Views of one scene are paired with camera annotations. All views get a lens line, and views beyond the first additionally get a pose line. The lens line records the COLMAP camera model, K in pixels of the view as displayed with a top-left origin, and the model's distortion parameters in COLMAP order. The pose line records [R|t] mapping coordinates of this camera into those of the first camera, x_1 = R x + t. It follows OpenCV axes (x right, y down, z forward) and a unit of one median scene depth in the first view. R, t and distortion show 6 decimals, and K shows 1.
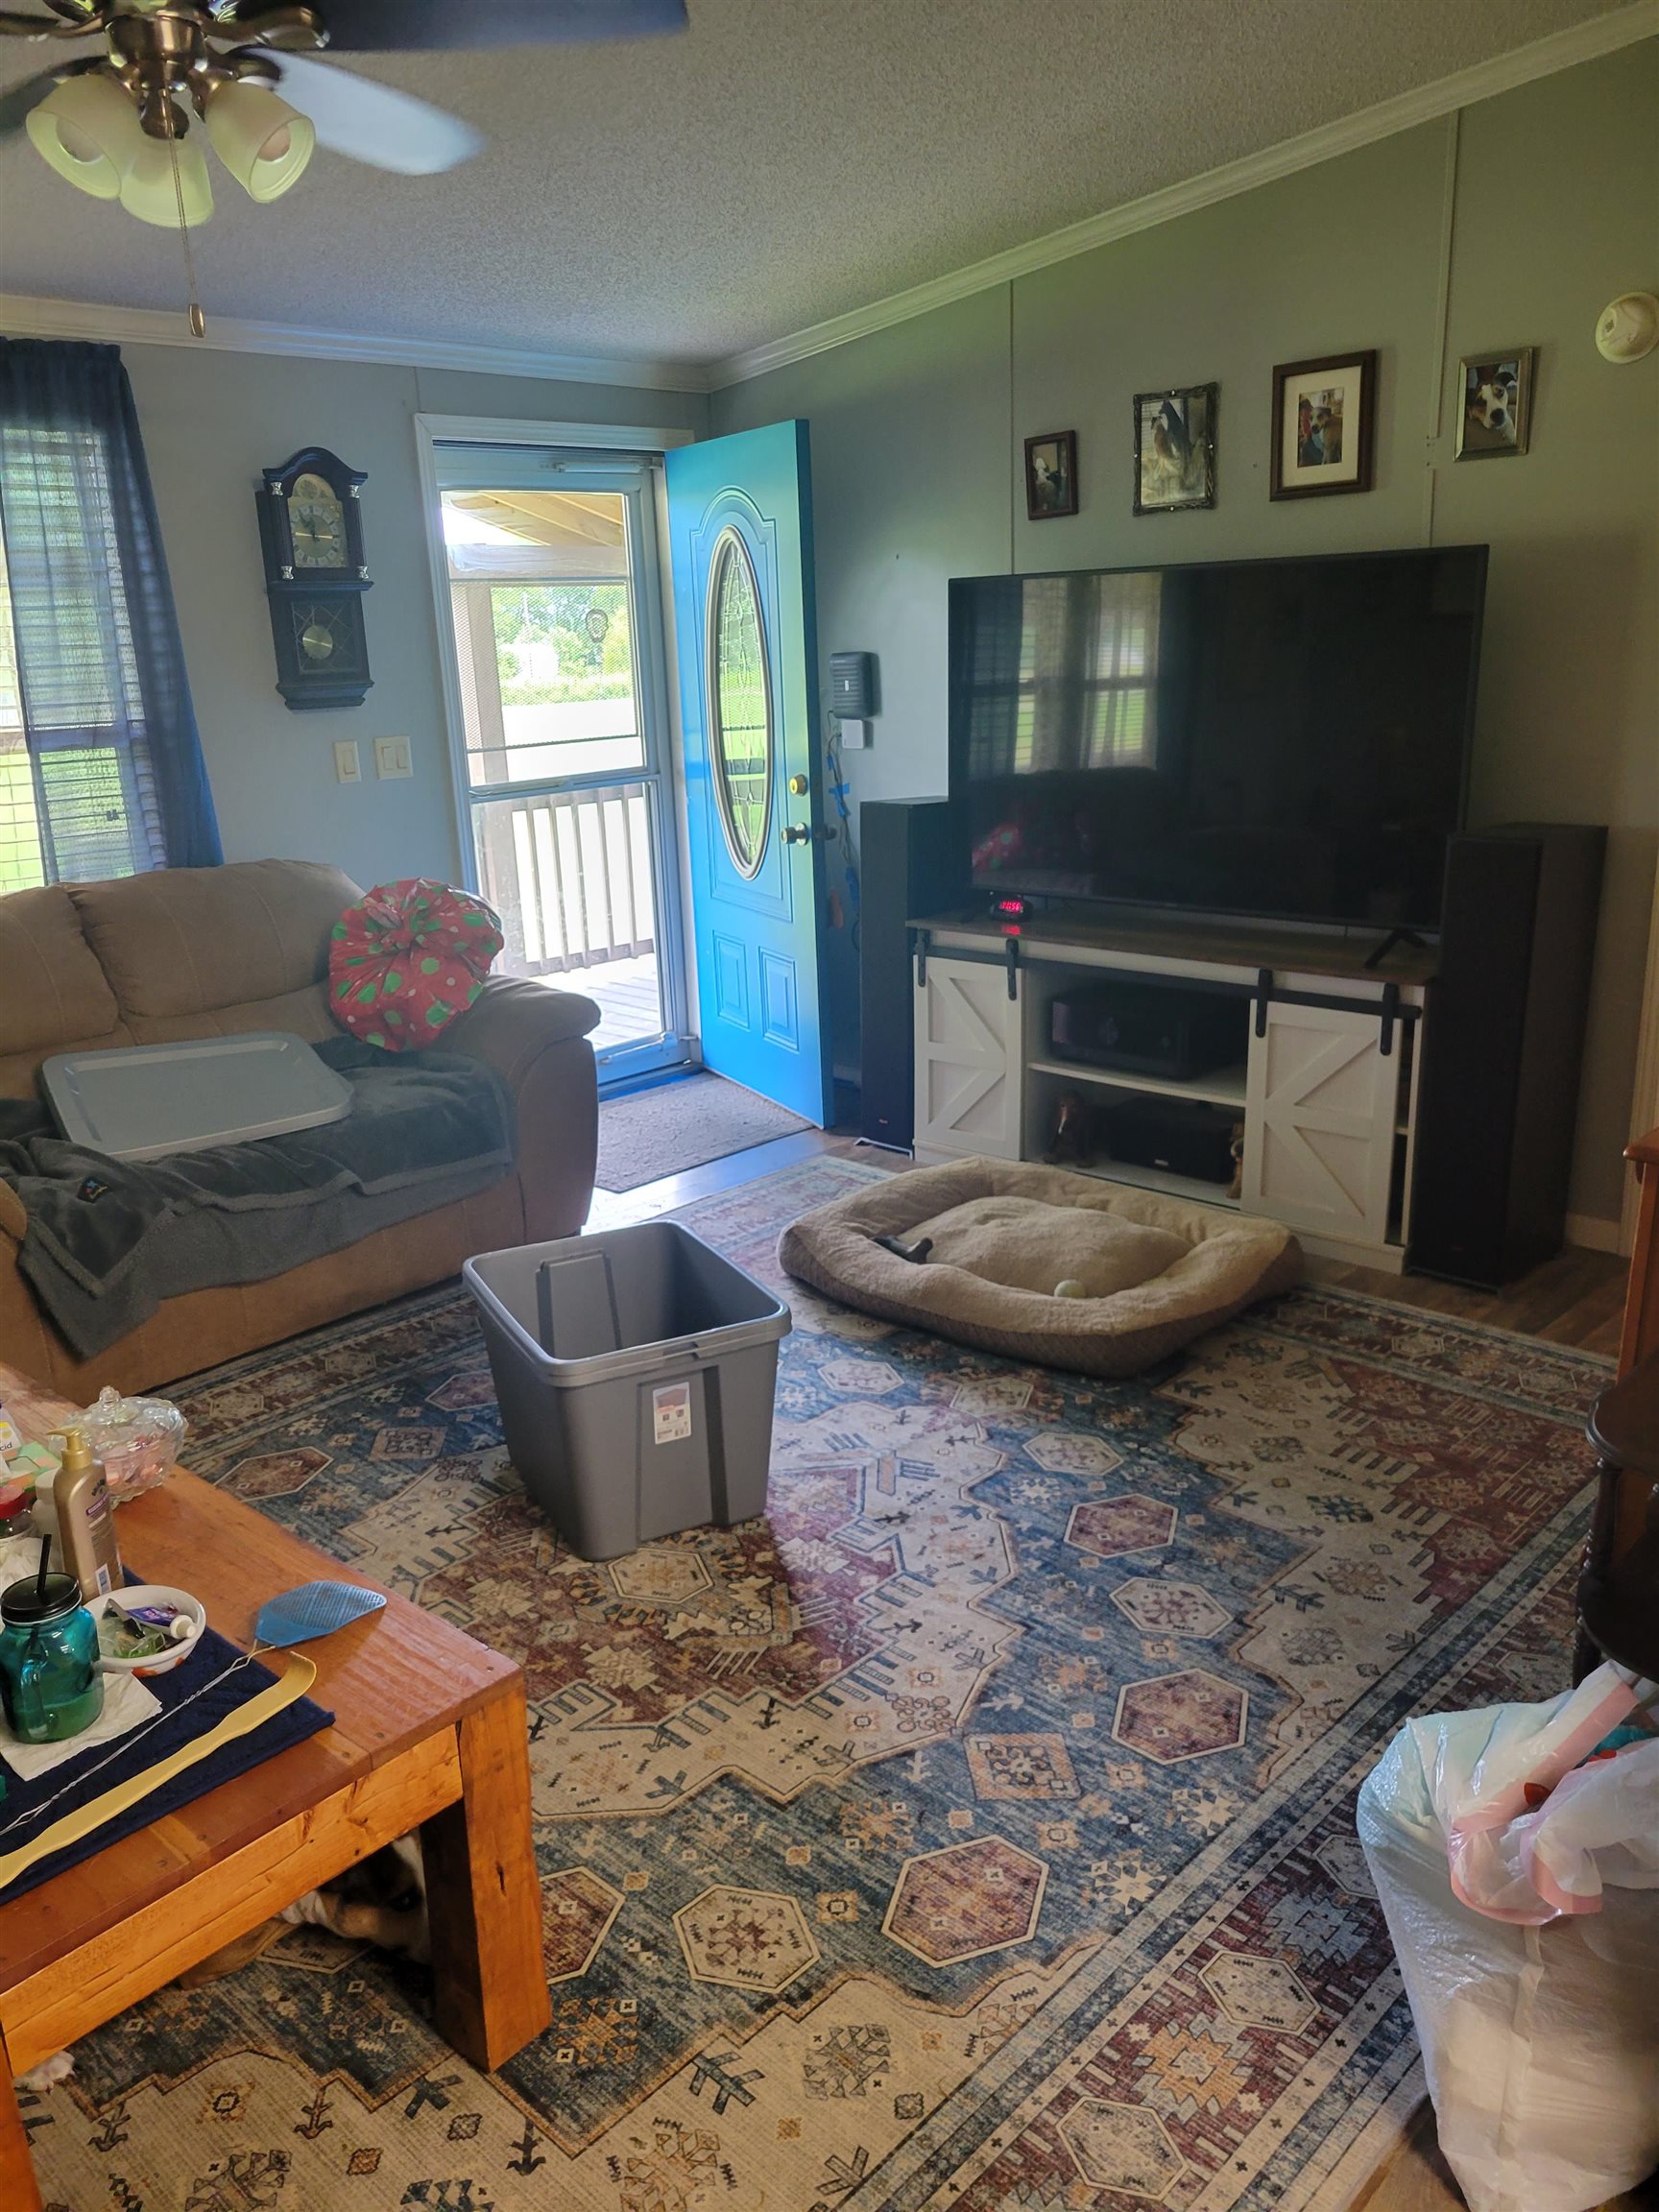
lens RADIAL K [[1678.8, 0, 821.4], [0, 1678.8, 1112.7], [0, 0, 1]] dist [0.048541, -0.030554]
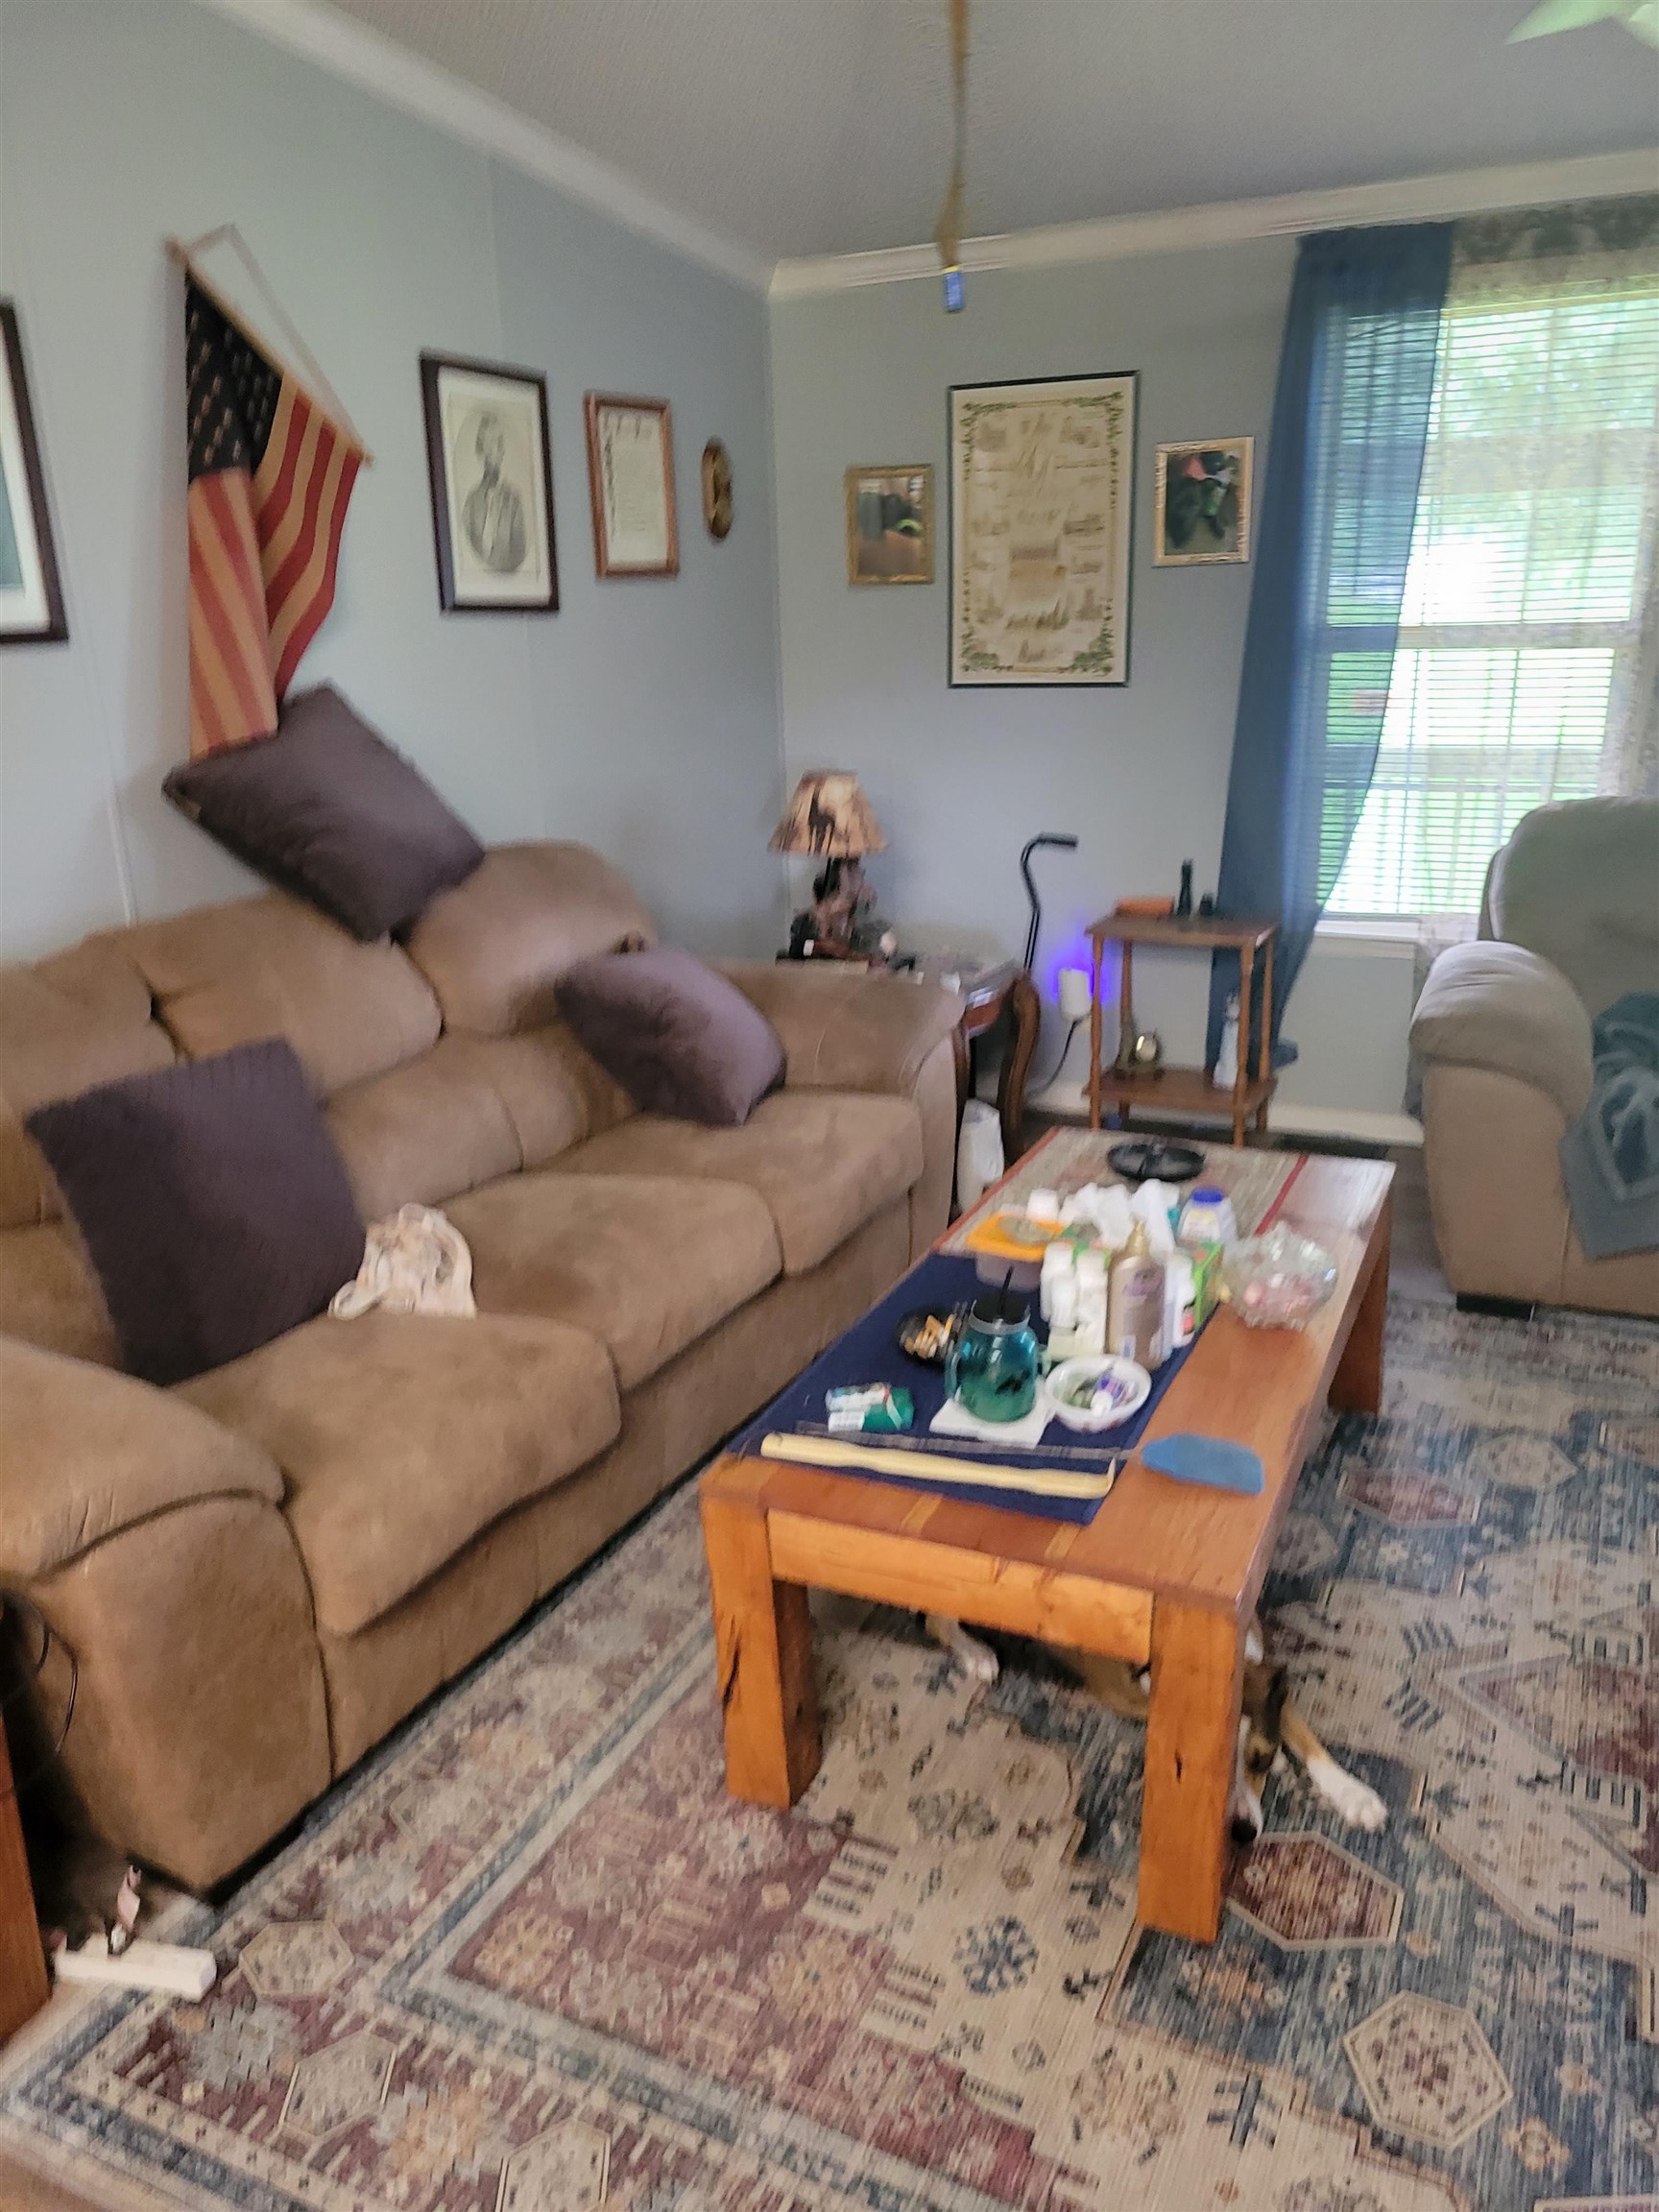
lens RADIAL K [[1678.8, 0, 819.8], [0, 1678.8, 1101.3], [0, 0, 1]] dist [0.048541, -0.030554]
pose [[0.317448, 0.312489, -0.895309, 0.513808], [-0.250730, 0.938203, 0.238559, -0.116766], [0.914528, 0.148750, 0.376181, 0.329882]]
